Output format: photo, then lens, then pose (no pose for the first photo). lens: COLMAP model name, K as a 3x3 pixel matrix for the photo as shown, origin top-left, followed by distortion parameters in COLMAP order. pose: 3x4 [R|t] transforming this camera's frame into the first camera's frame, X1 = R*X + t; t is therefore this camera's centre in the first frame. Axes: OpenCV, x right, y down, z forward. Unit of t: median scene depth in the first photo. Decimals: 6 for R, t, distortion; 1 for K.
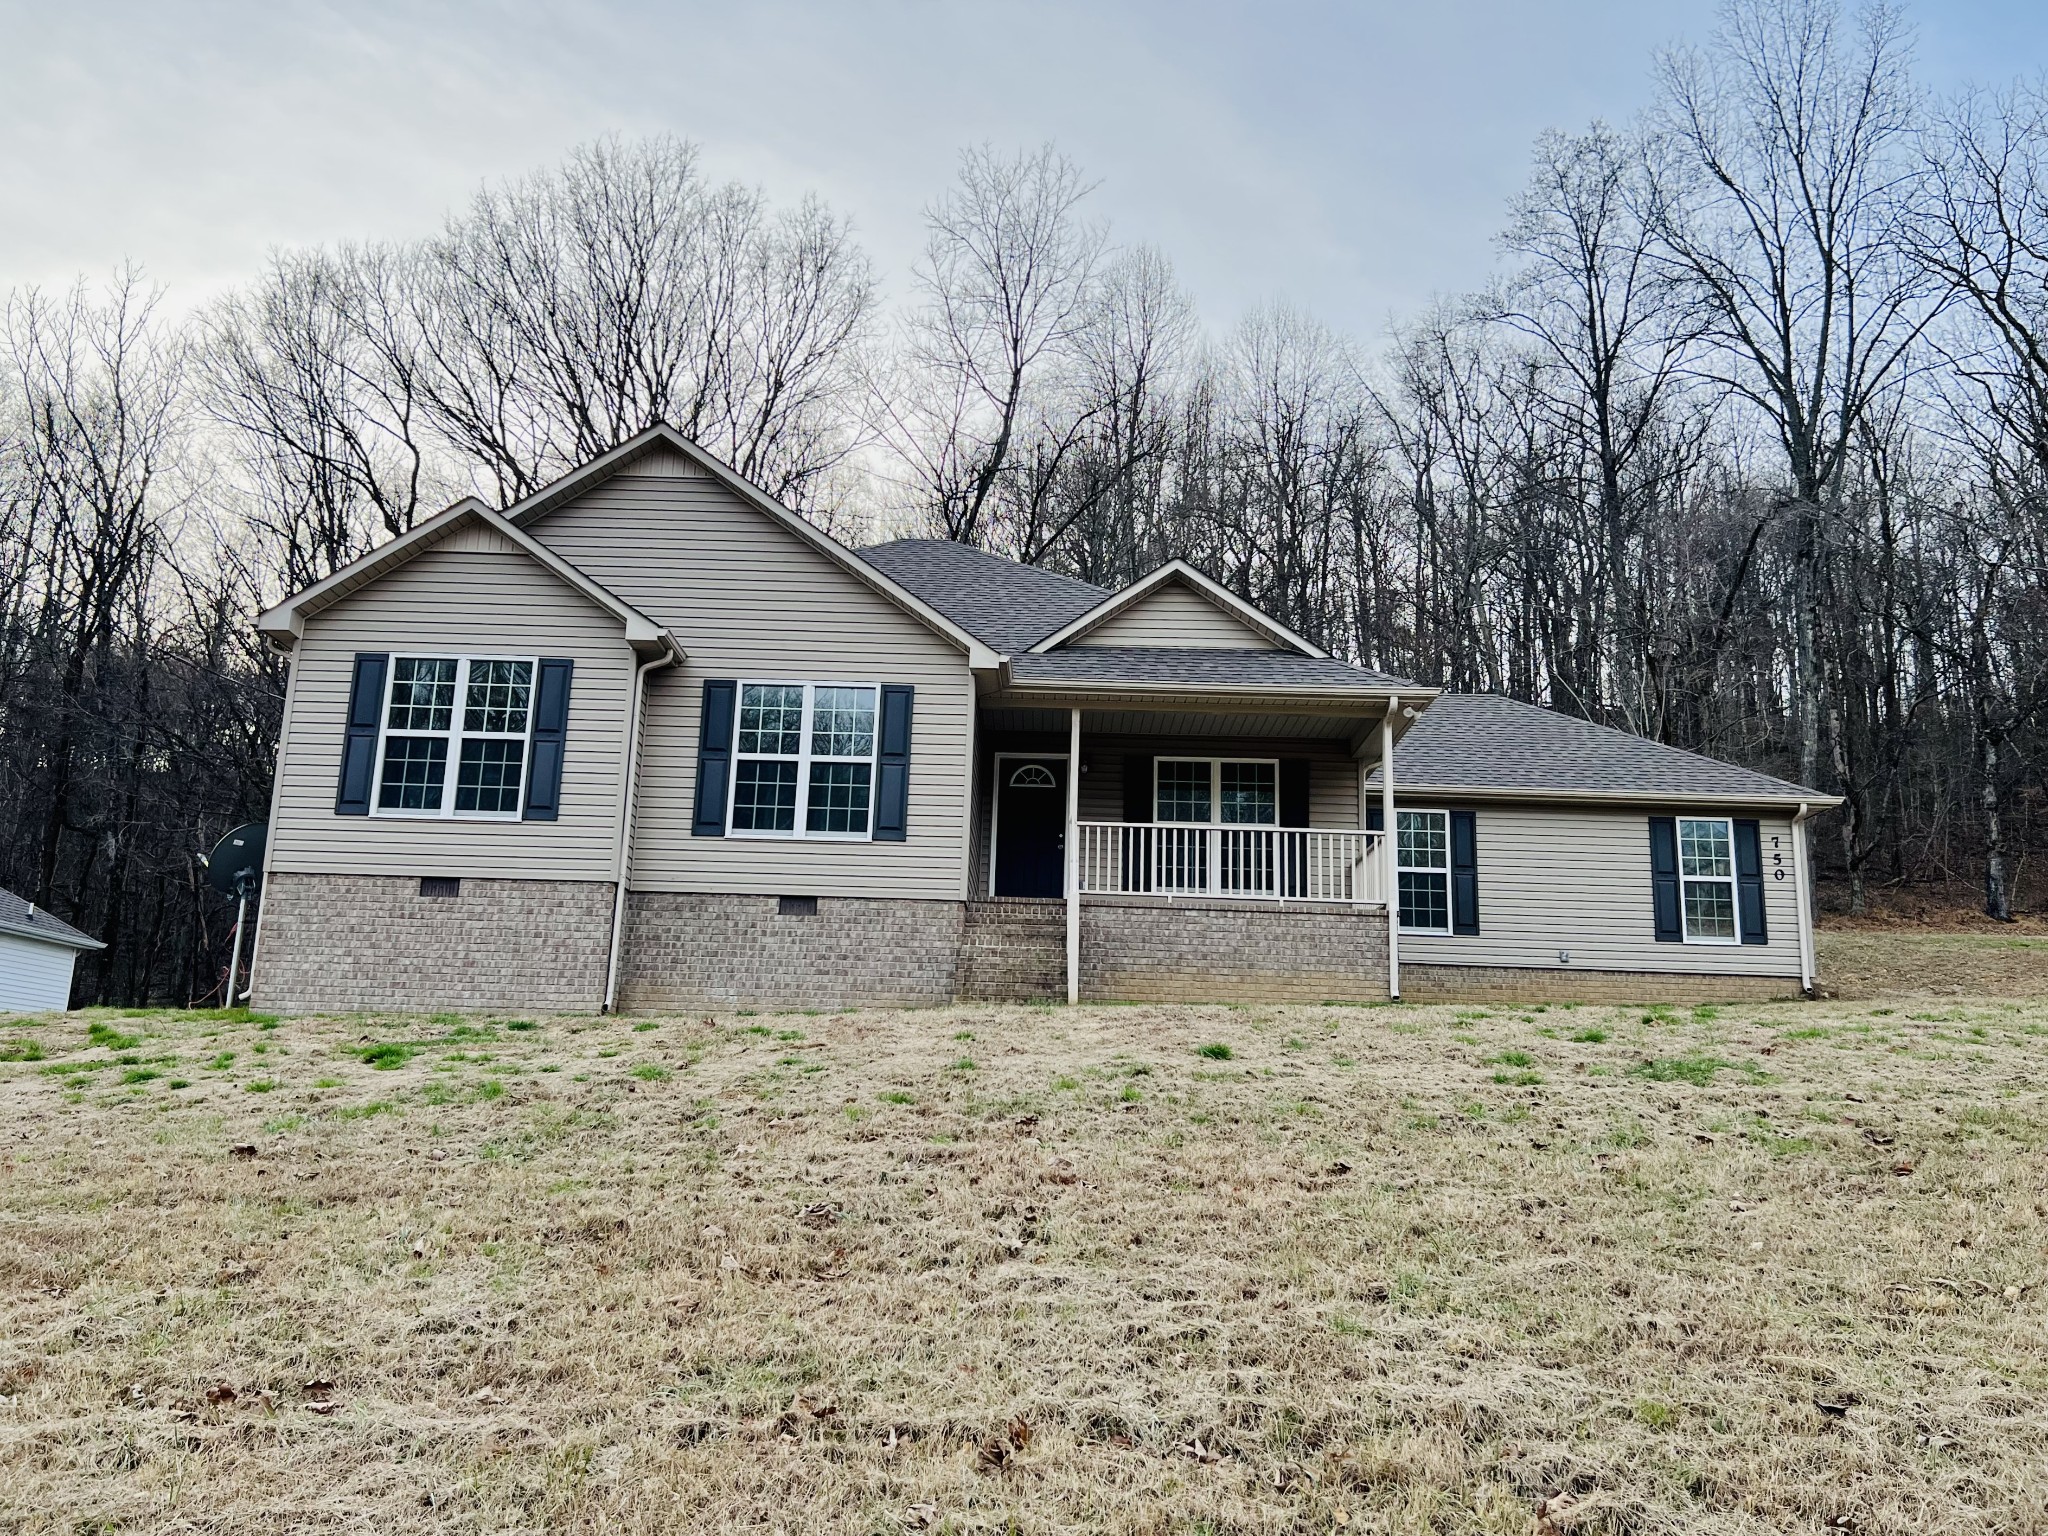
lens RADIAL K [[1624.5, 0, 1008.6], [0, 1624.5, 774.9], [0, 0, 1]] dist [0.023117, -0.023359]
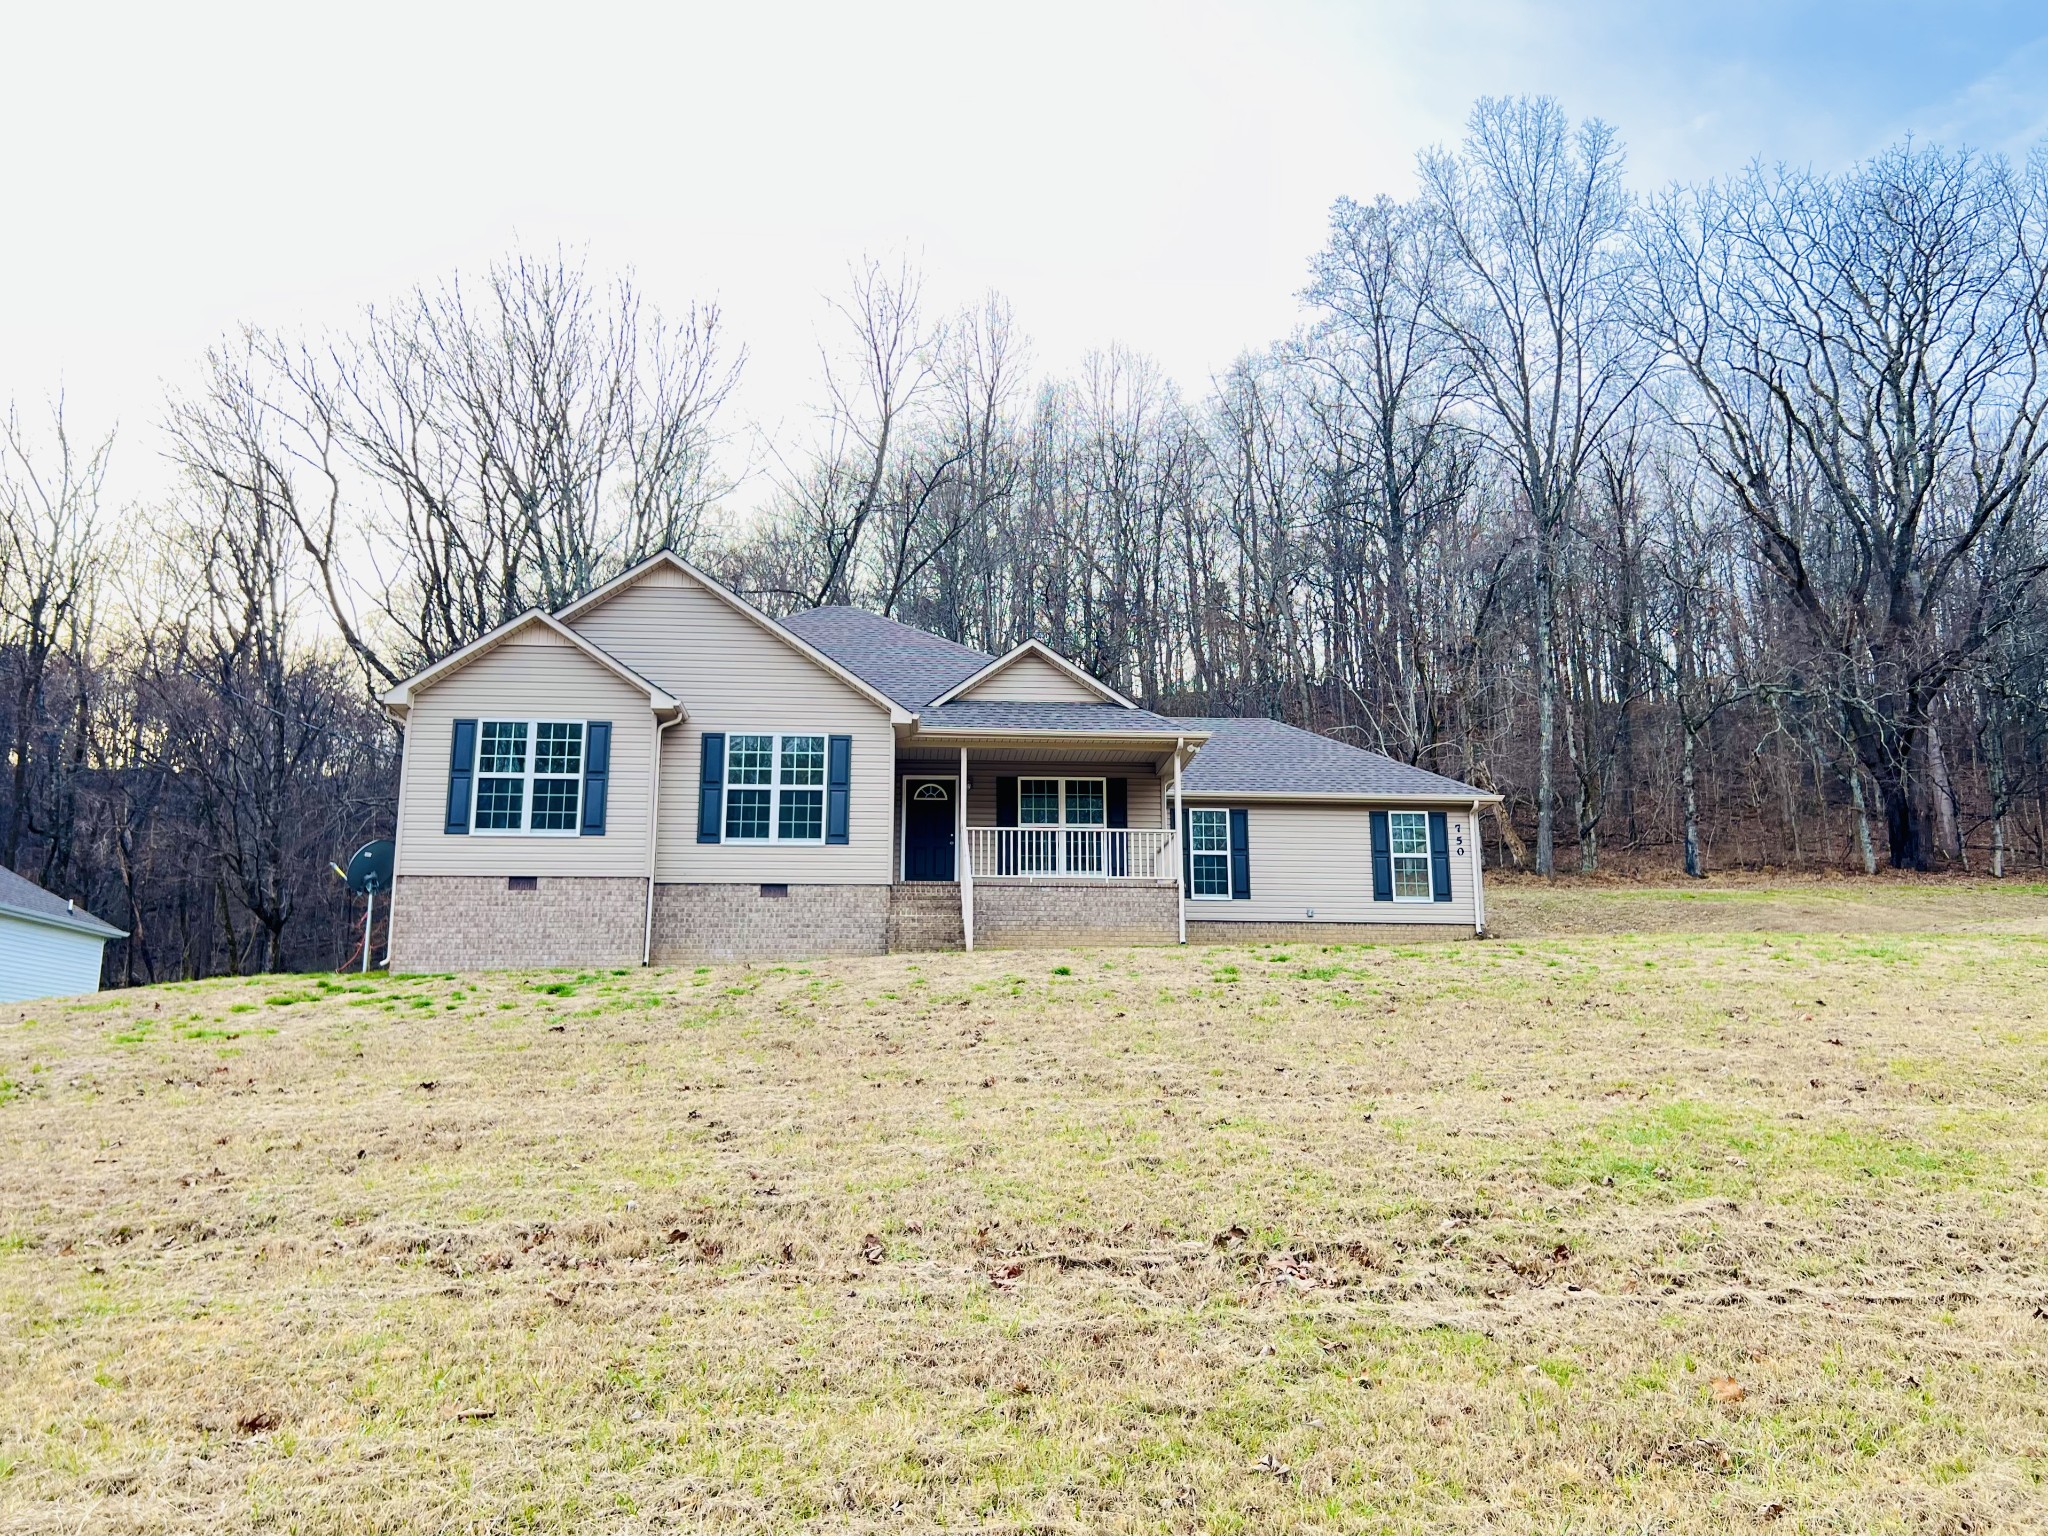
lens RADIAL K [[1624.5, 0, 1027.5], [0, 1624.5, 759.4], [0, 0, 1]] dist [0.023117, -0.023359]
pose [[0.994469, -0.014158, 0.104069, -0.042805], [0.013312, 0.999873, 0.008818, -0.035649], [-0.104181, -0.007384, 0.994531, -0.356601]]
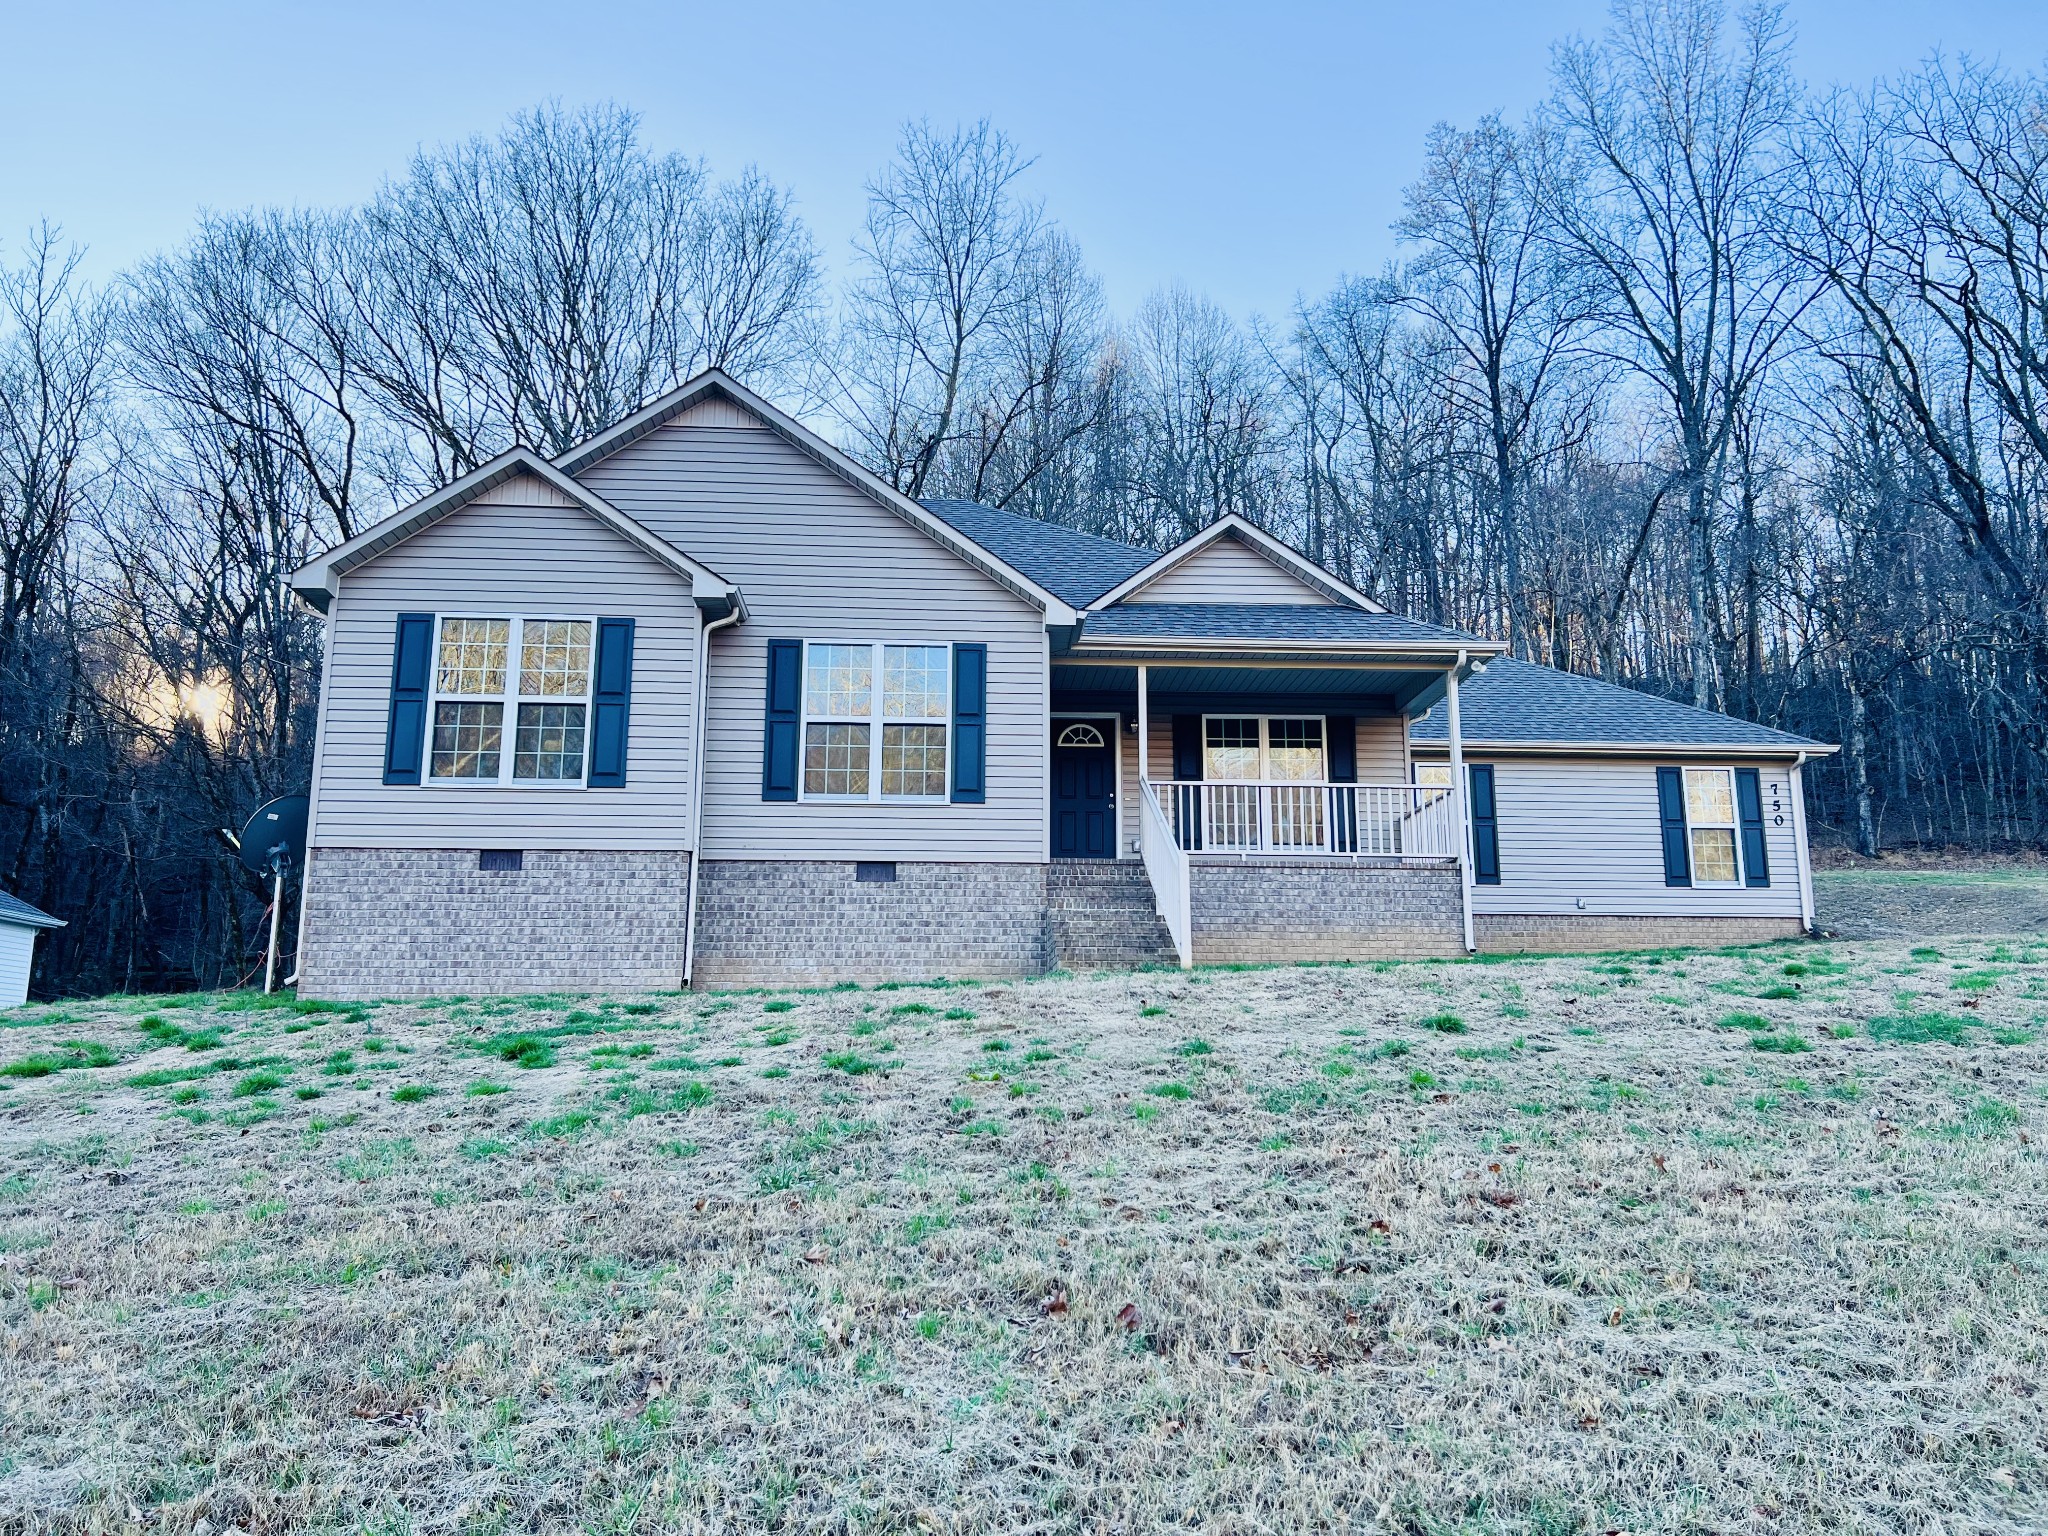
lens RADIAL K [[1514.7, 0, 1024.2], [0, 1514.7, 782.5], [0, 0, 1]] dist [0.016934, -0.009994]
pose [[0.996085, -0.015910, 0.086952, -0.093722], [0.013268, 0.999435, 0.030881, 0.000543], [-0.087394, -0.029606, 0.995734, 0.074372]]
